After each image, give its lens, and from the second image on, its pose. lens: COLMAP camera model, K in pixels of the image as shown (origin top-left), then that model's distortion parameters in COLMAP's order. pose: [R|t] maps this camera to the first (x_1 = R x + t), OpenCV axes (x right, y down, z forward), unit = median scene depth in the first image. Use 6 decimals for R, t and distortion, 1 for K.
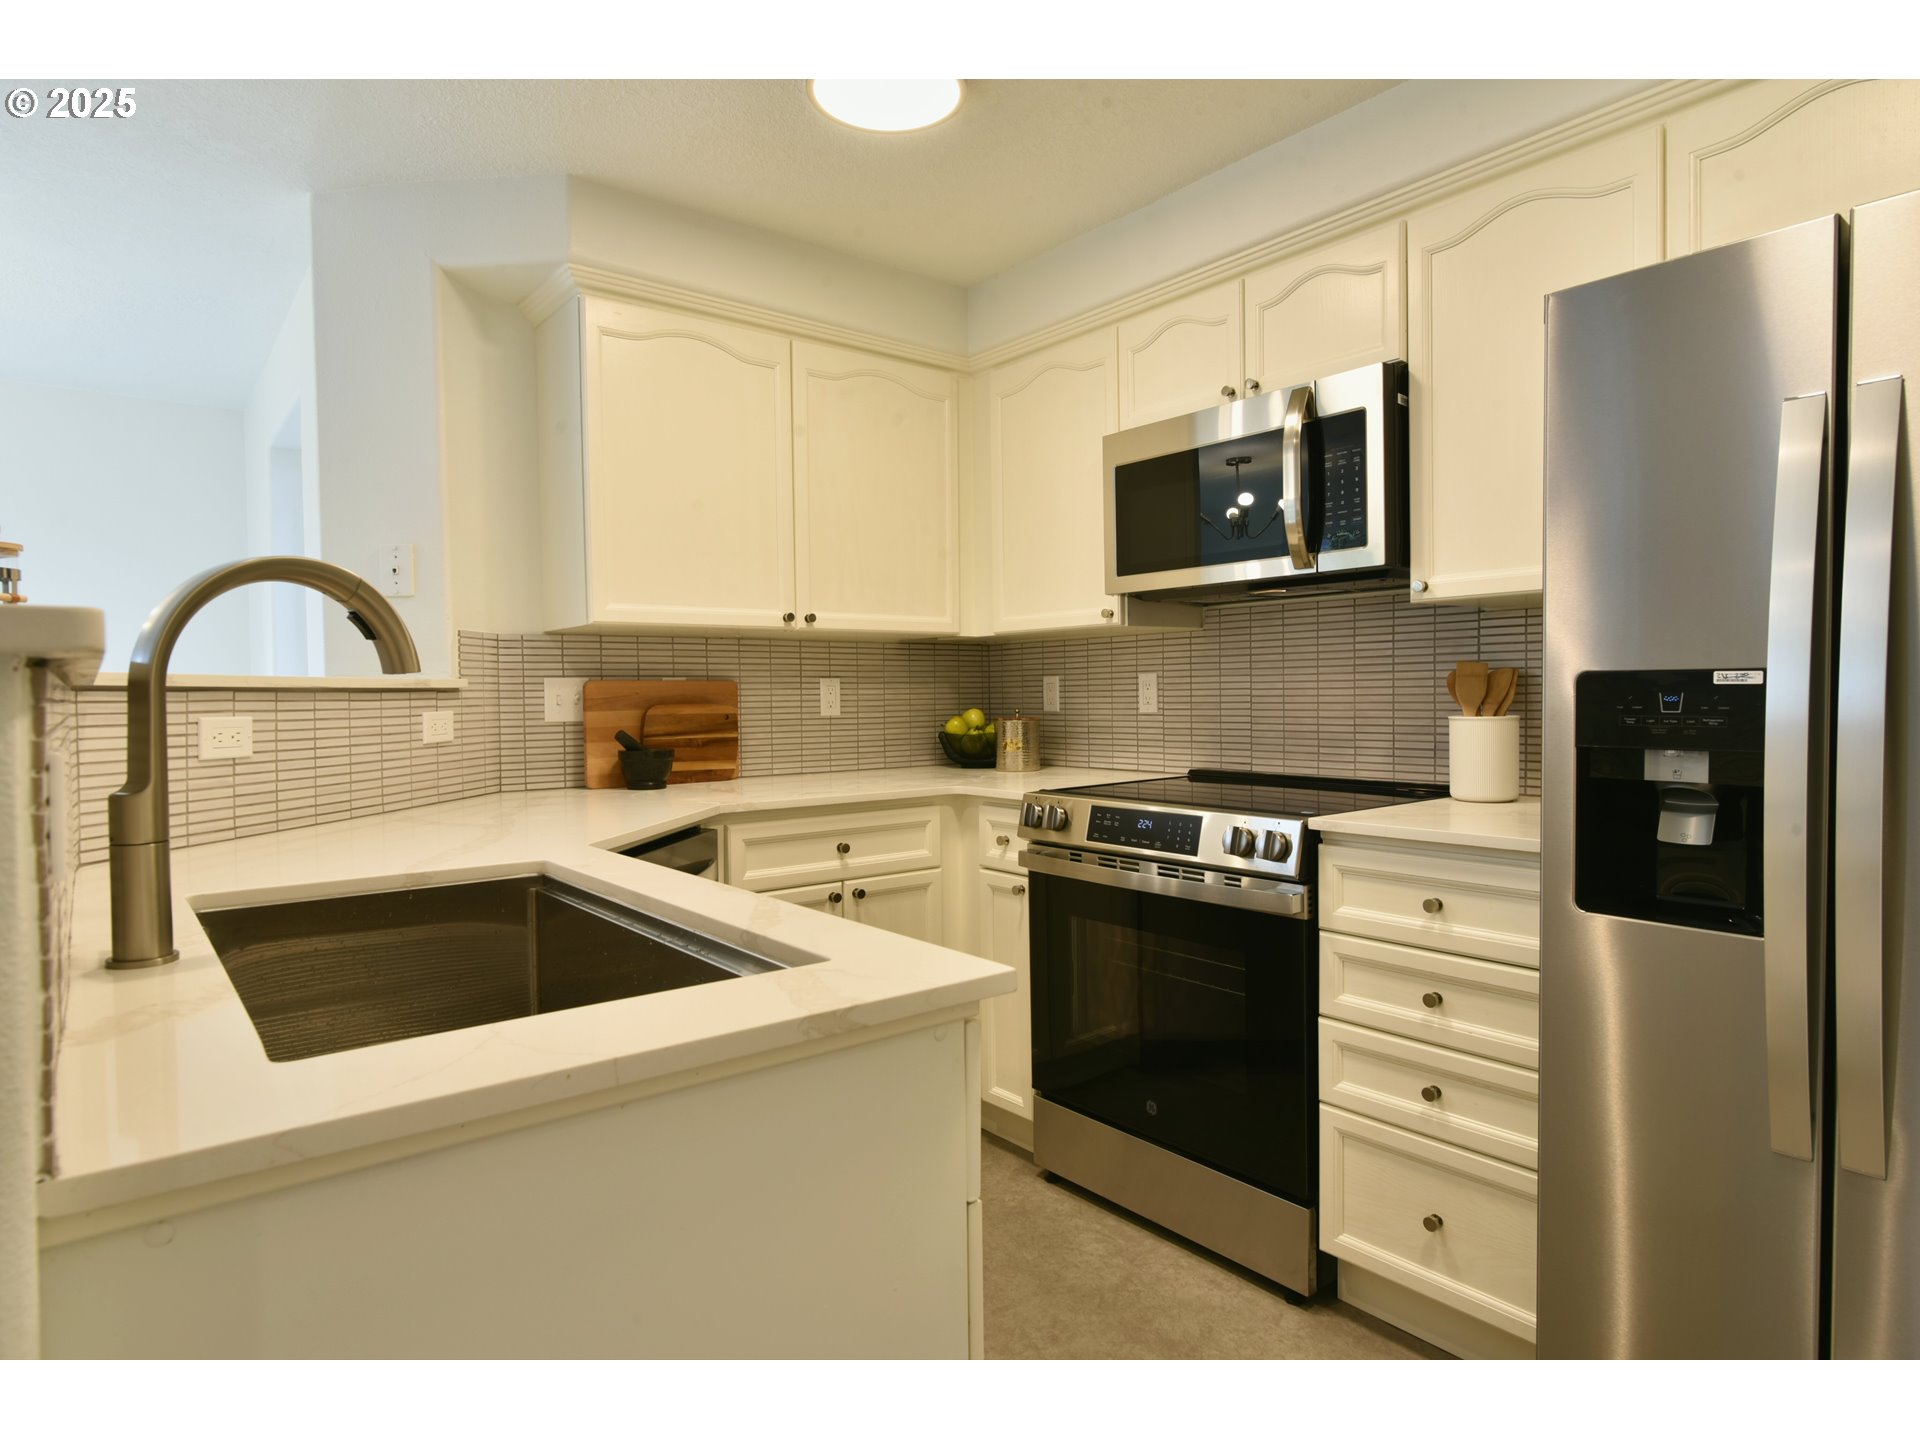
lens RADIAL K [[1087.0, 0, 954.0], [0, 1087.0, 723.7], [0, 0, 1]] dist [0.003750, -0.001785]
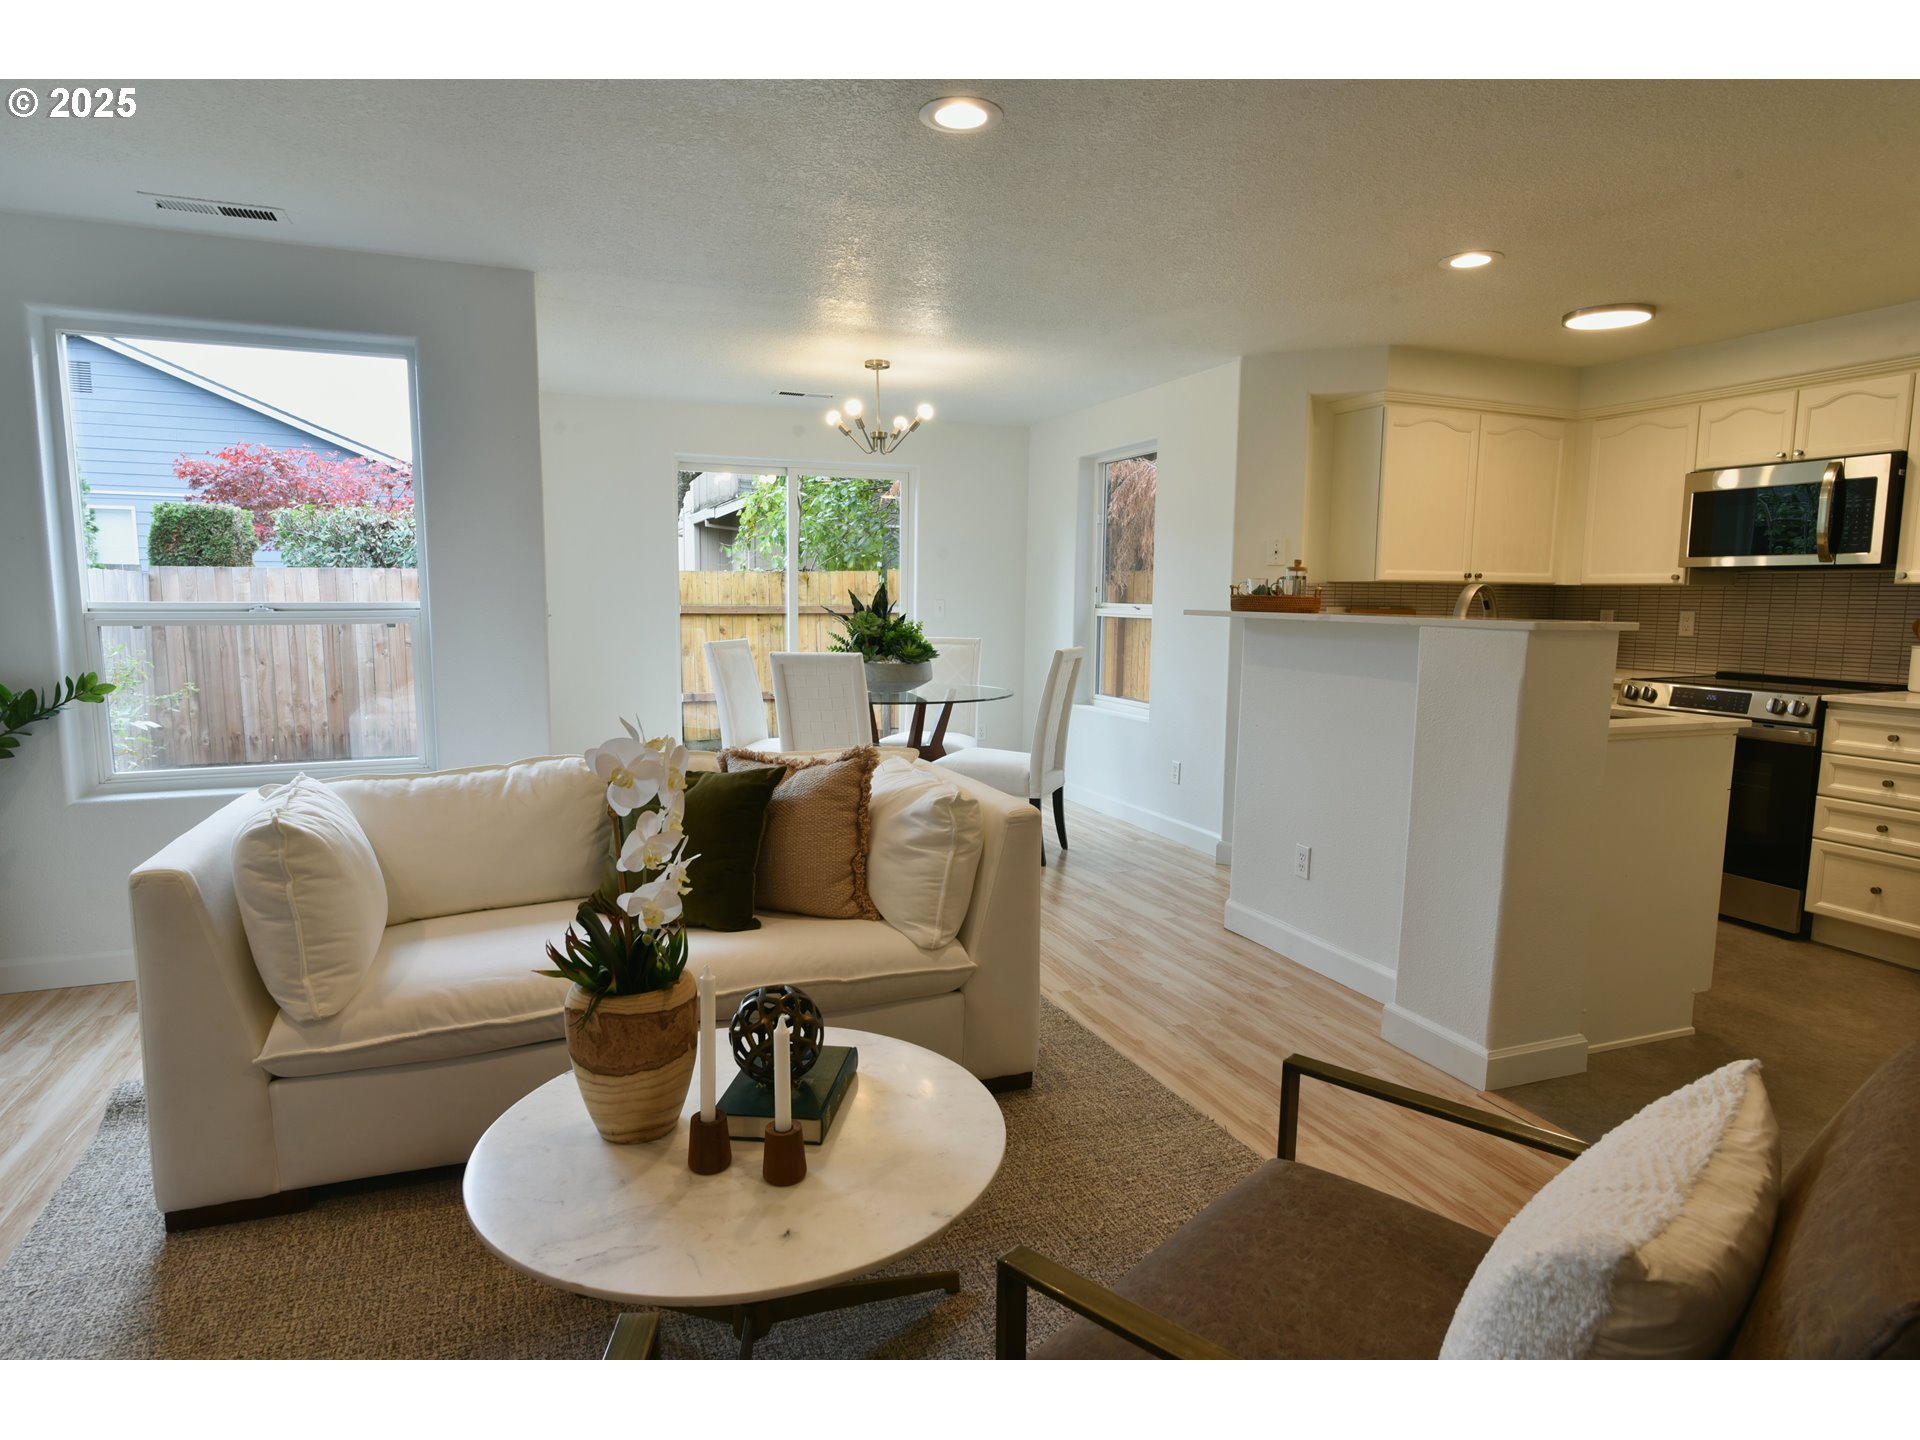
lens RADIAL K [[1087.0, 0, 959.2], [0, 1087.0, 726.1], [0, 0, 1]] dist [0.003750, -0.001785]
pose [[0.960057, 0.056163, -0.274110, -0.508741], [-0.030288, 0.994751, 0.097736, -0.002724], [0.278160, -0.085530, 0.956719, -1.071875]]
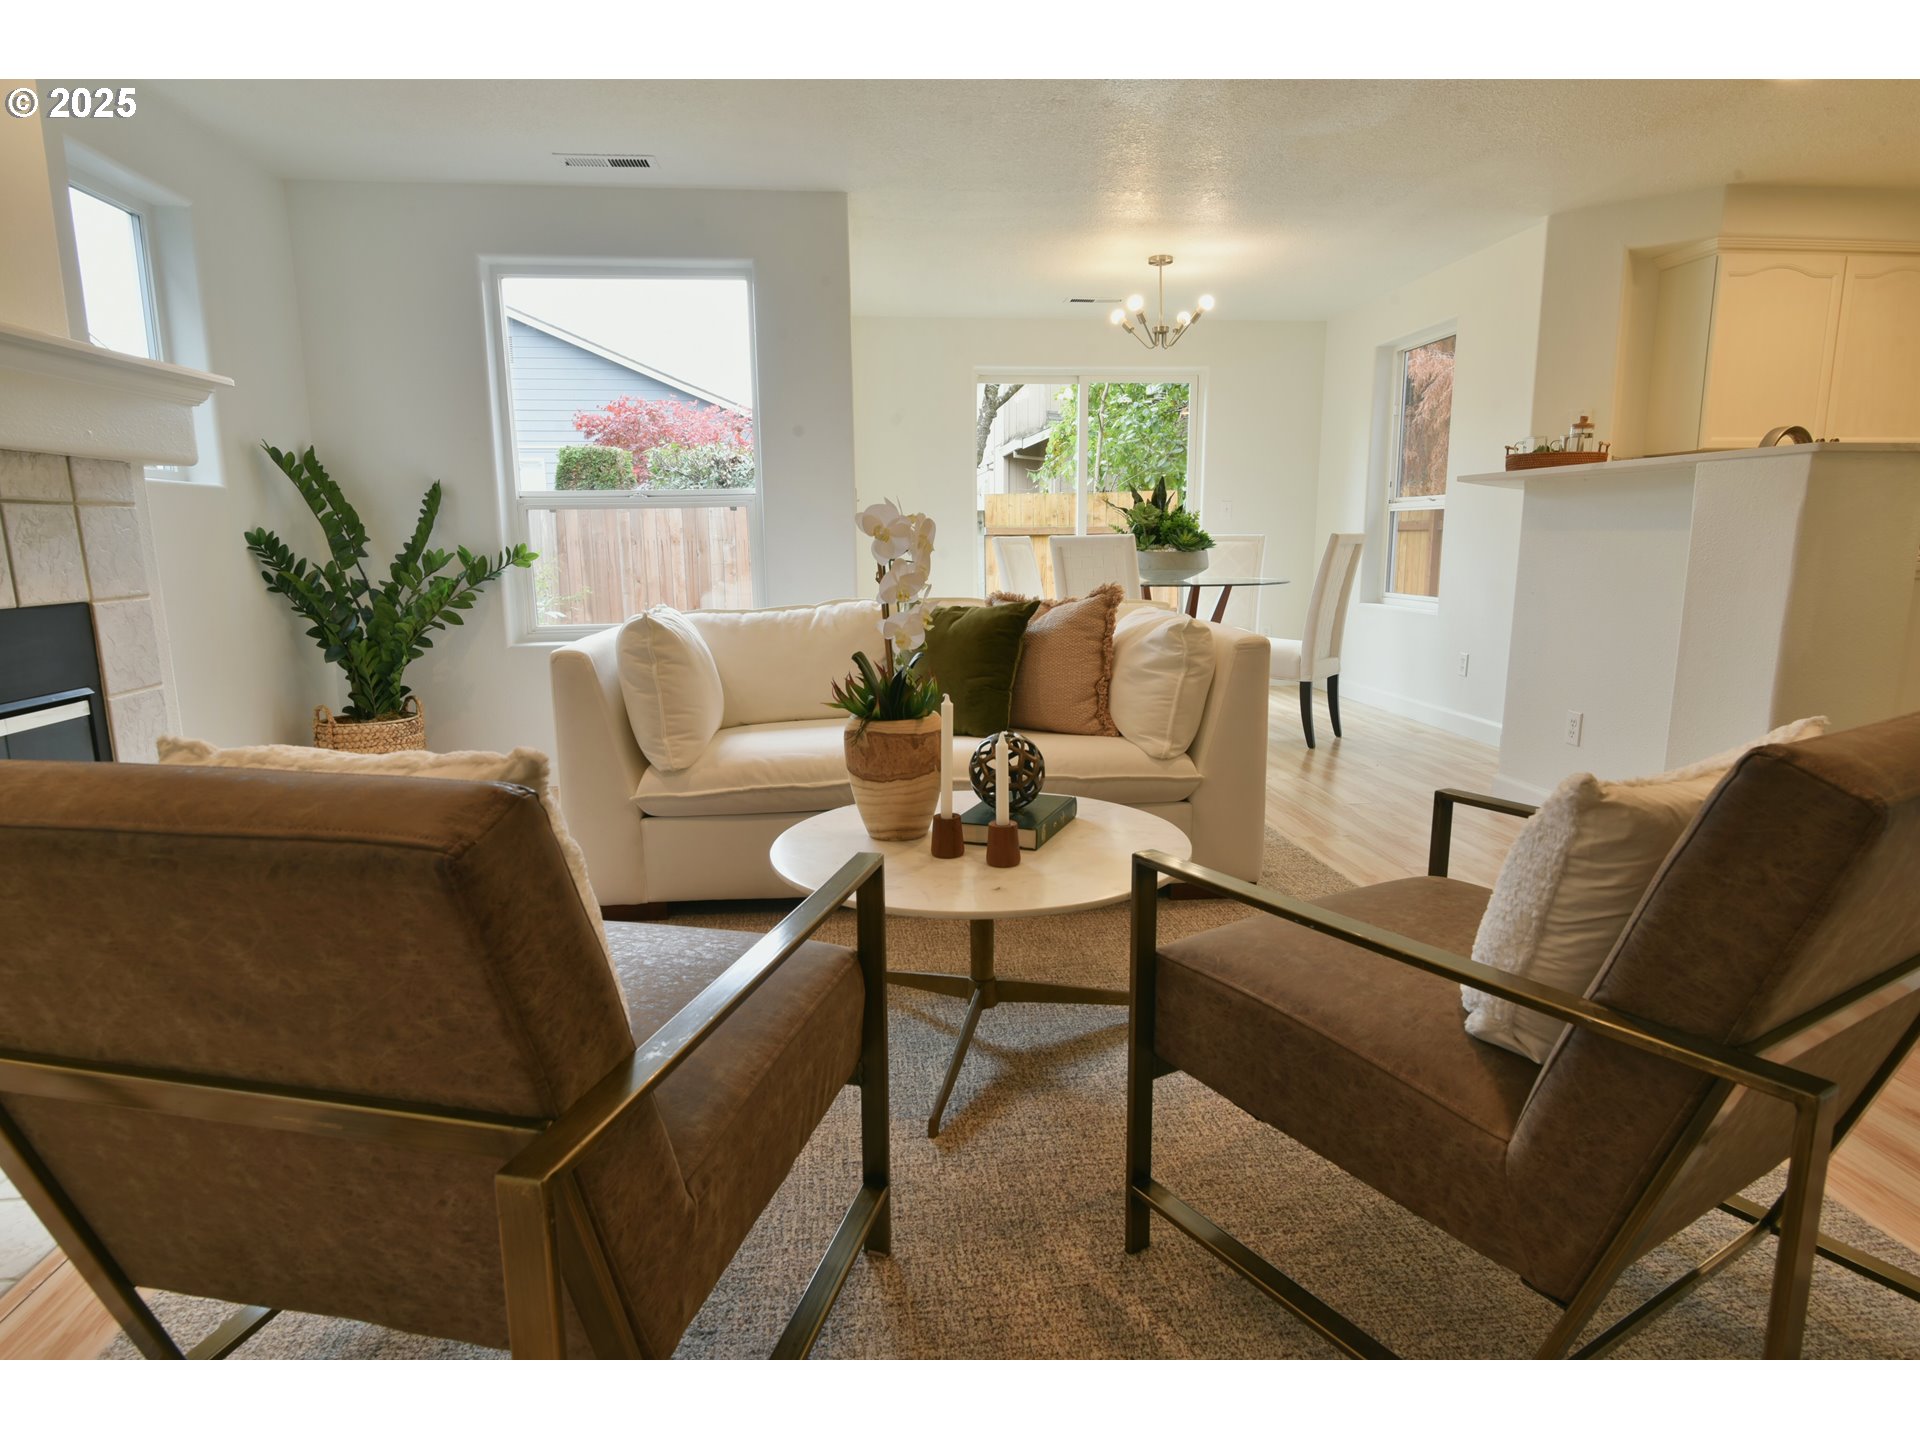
lens RADIAL K [[1087.0, 0, 958.6], [0, 1087.0, 718.4], [0, 0, 1]] dist [0.003750, -0.001785]
pose [[0.843884, 0.095382, -0.527979, -0.381855], [-0.018896, 0.988744, 0.148420, 0.101215], [0.536192, -0.115273, 0.836188, -1.185341]]
